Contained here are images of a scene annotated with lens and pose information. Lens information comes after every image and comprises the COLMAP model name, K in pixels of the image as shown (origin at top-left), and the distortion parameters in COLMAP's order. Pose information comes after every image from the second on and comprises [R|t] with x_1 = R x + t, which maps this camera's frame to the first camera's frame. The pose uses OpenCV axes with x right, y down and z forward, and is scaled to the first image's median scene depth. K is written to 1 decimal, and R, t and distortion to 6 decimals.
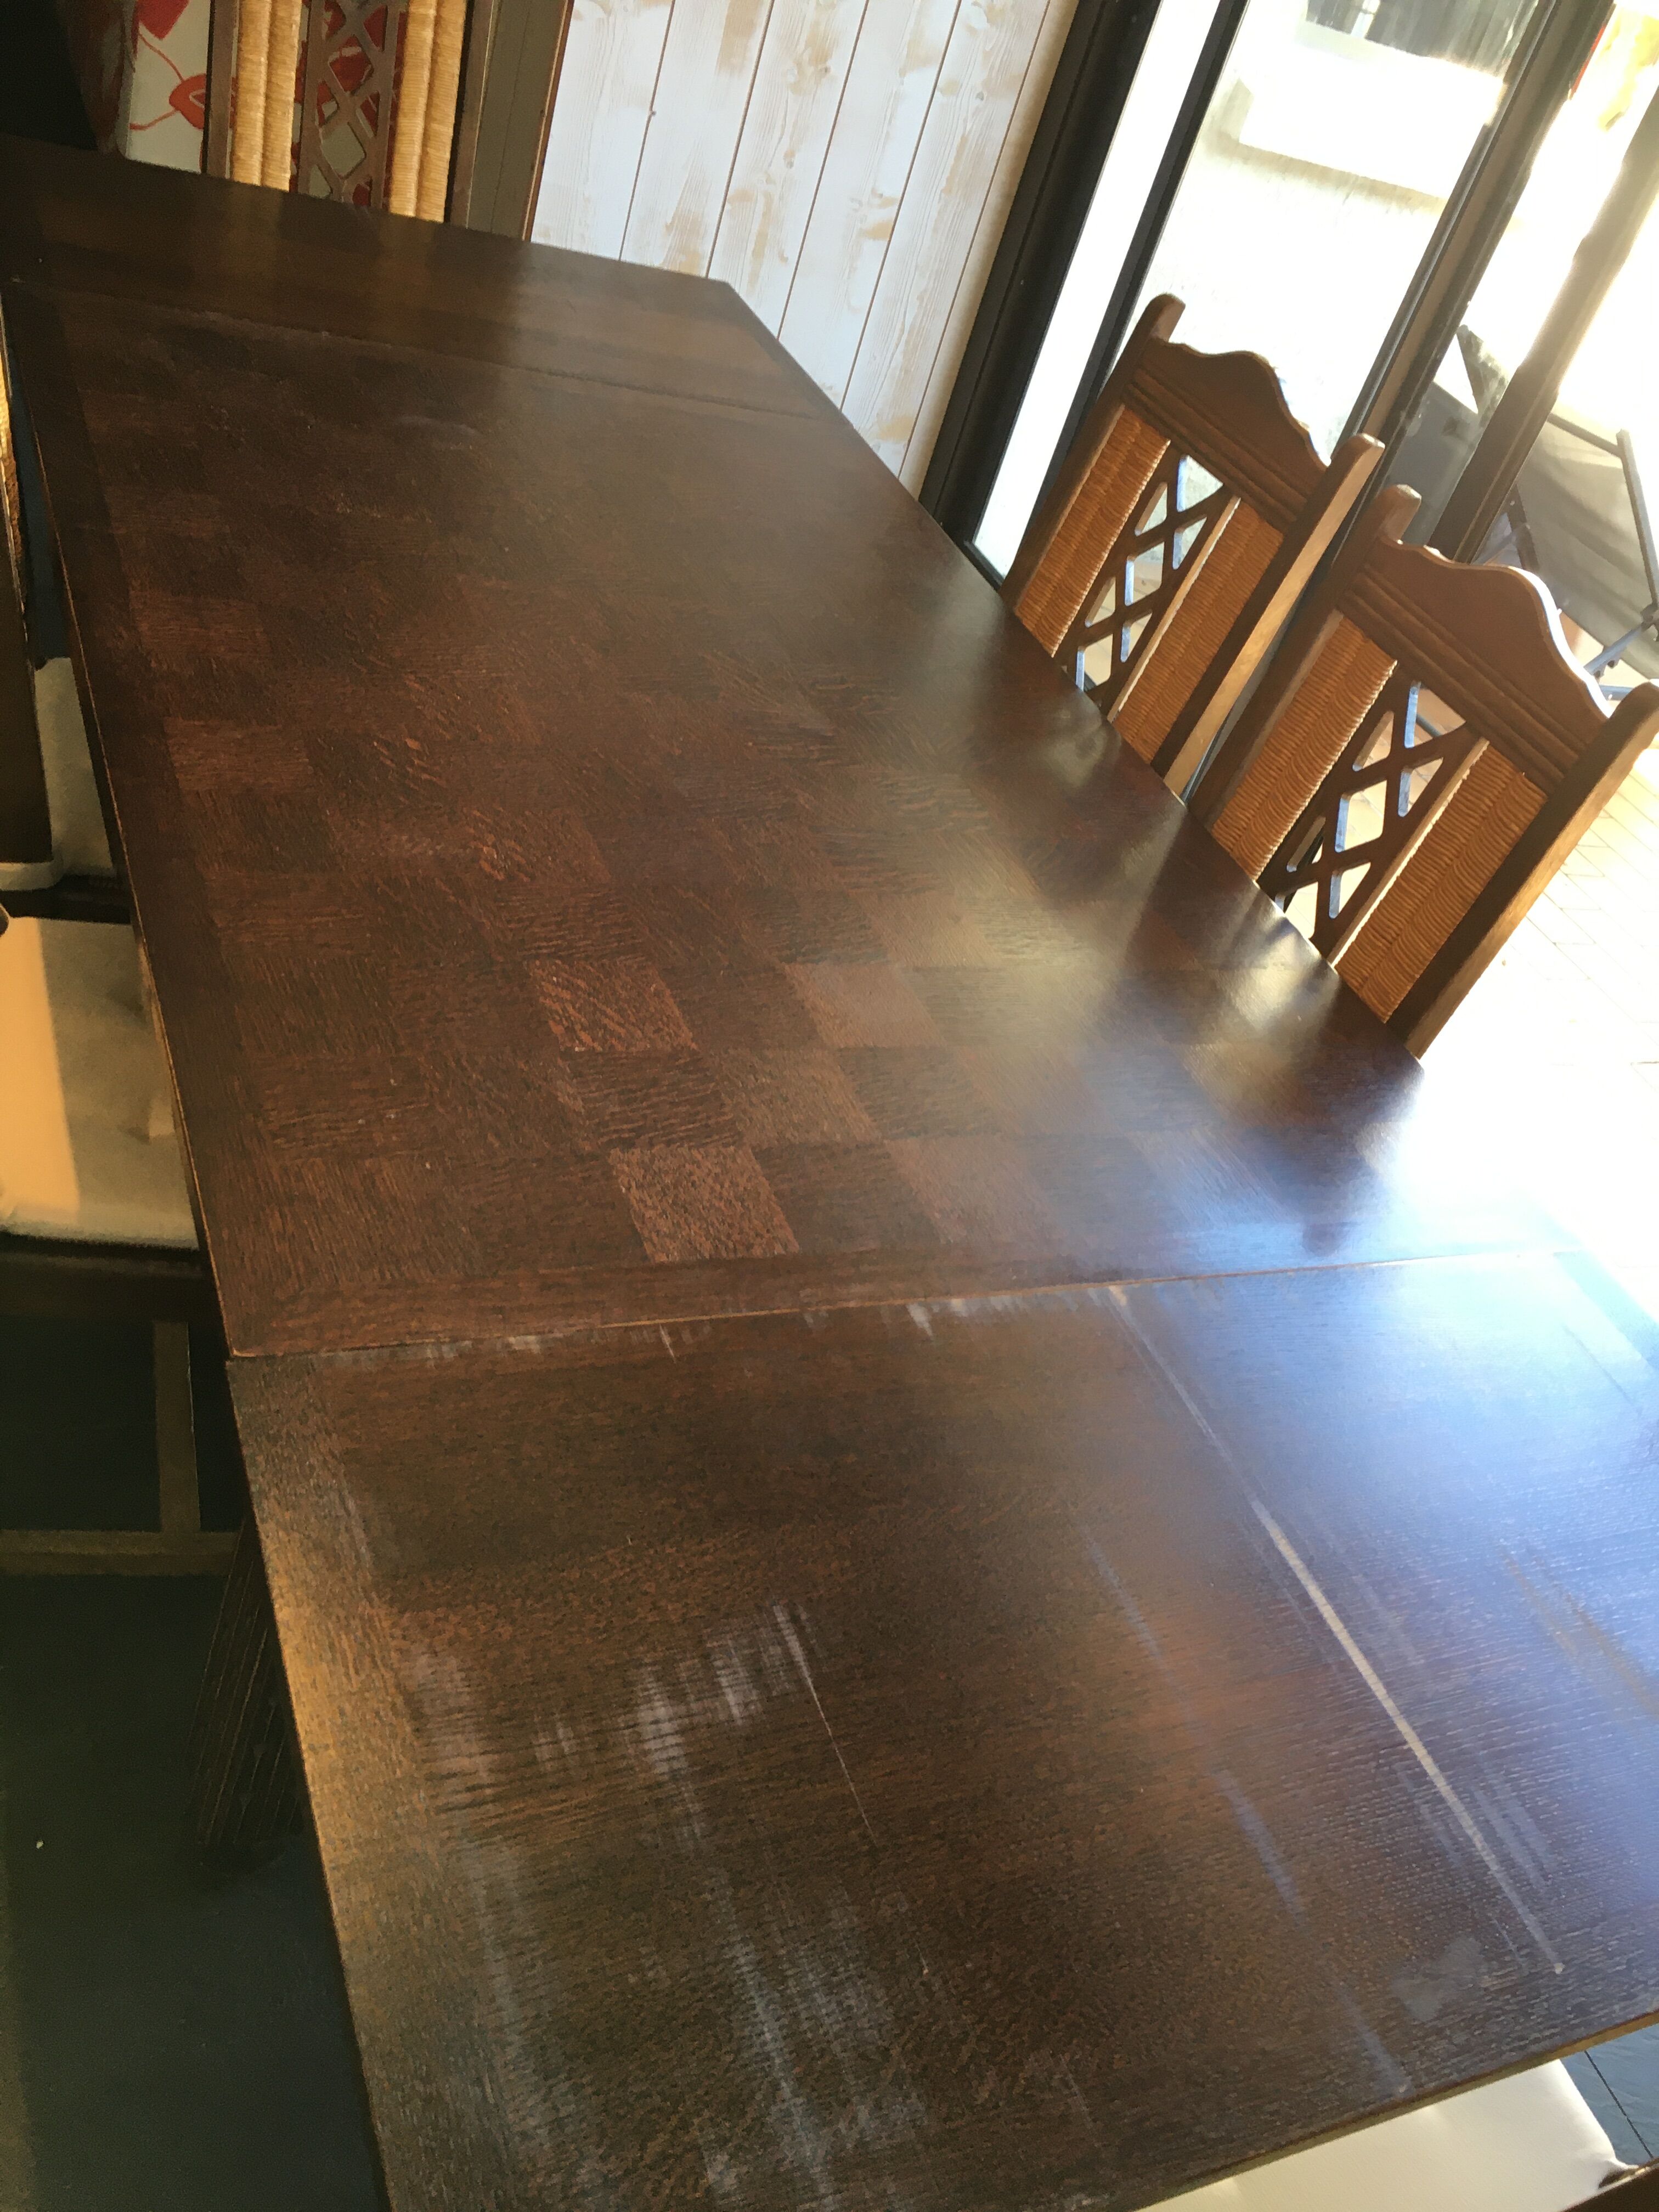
lens RADIAL K [[1848.5, 0, 825.5], [0, 1848.5, 1095.1], [0, 0, 1]] dist [0.053139, -0.031044]
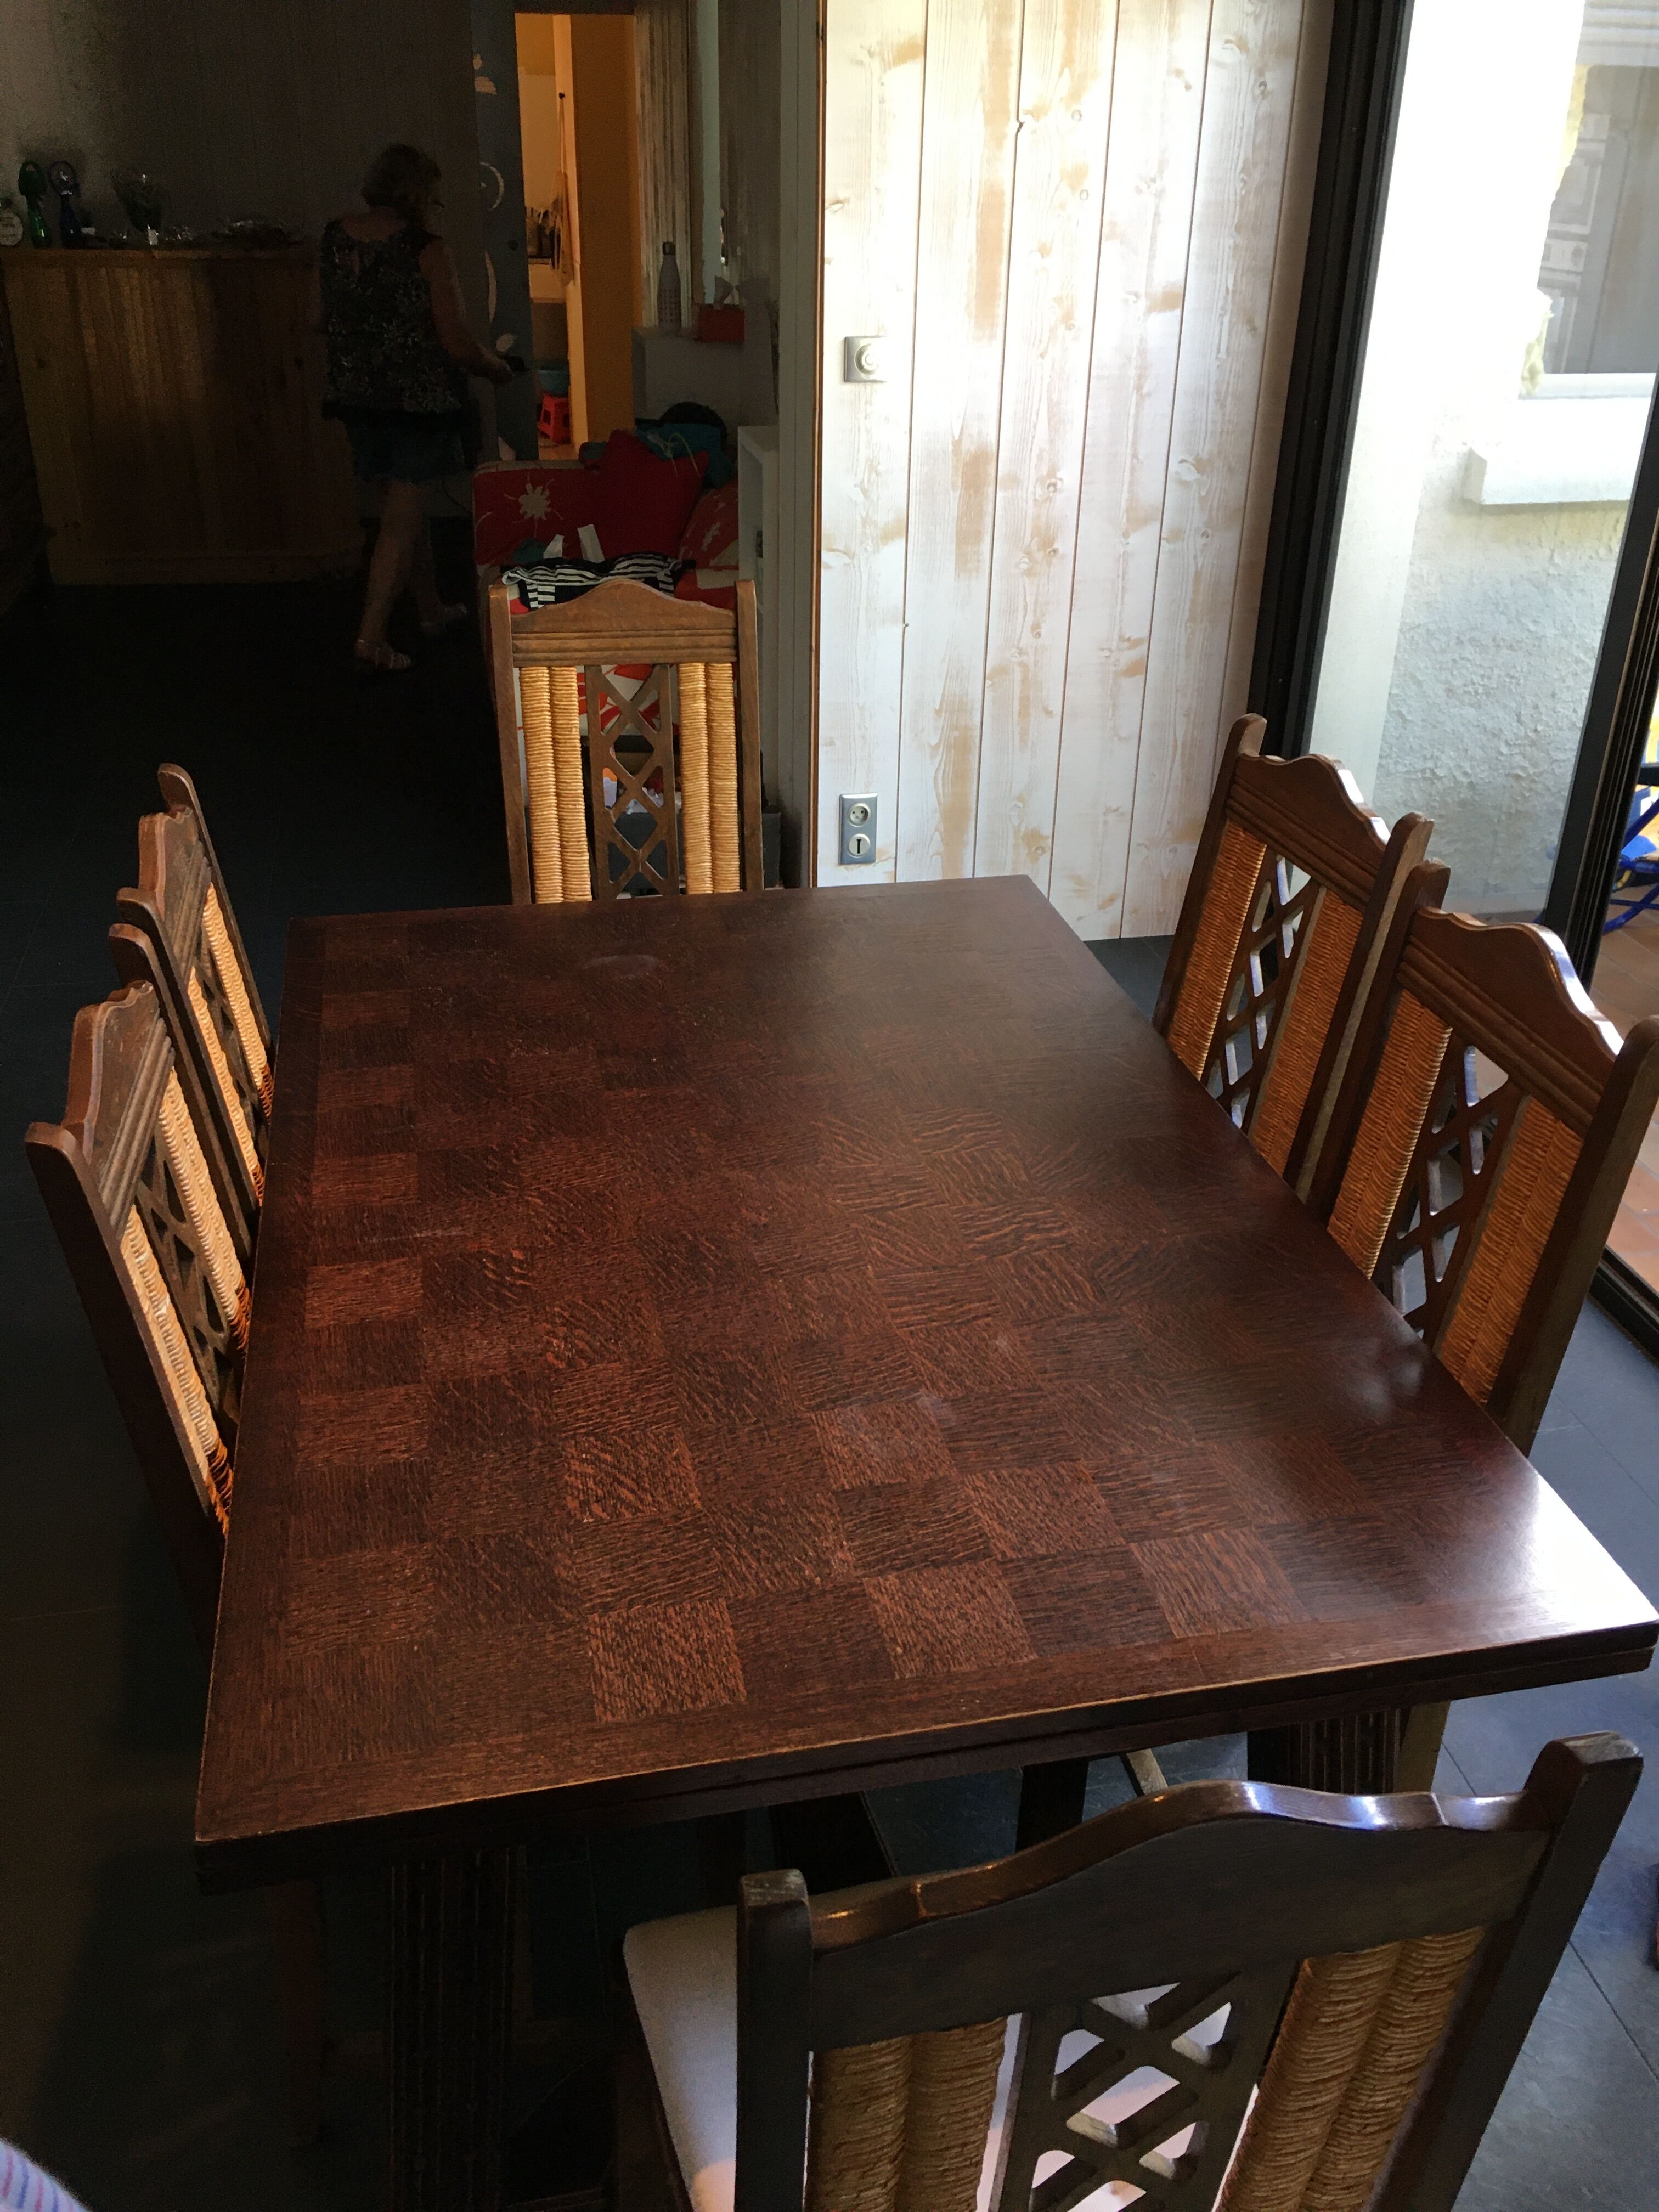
lens RADIAL K [[1848.5, 0, 833.3], [0, 1848.5, 1126.3], [0, 0, 1]] dist [0.053139, -0.031044]
pose [[0.946994, -0.158859, -0.279225, 0.288057], [0.102968, 0.973418, -0.204586, -0.009935], [0.304303, 0.164990, 0.938178, -0.035473]]
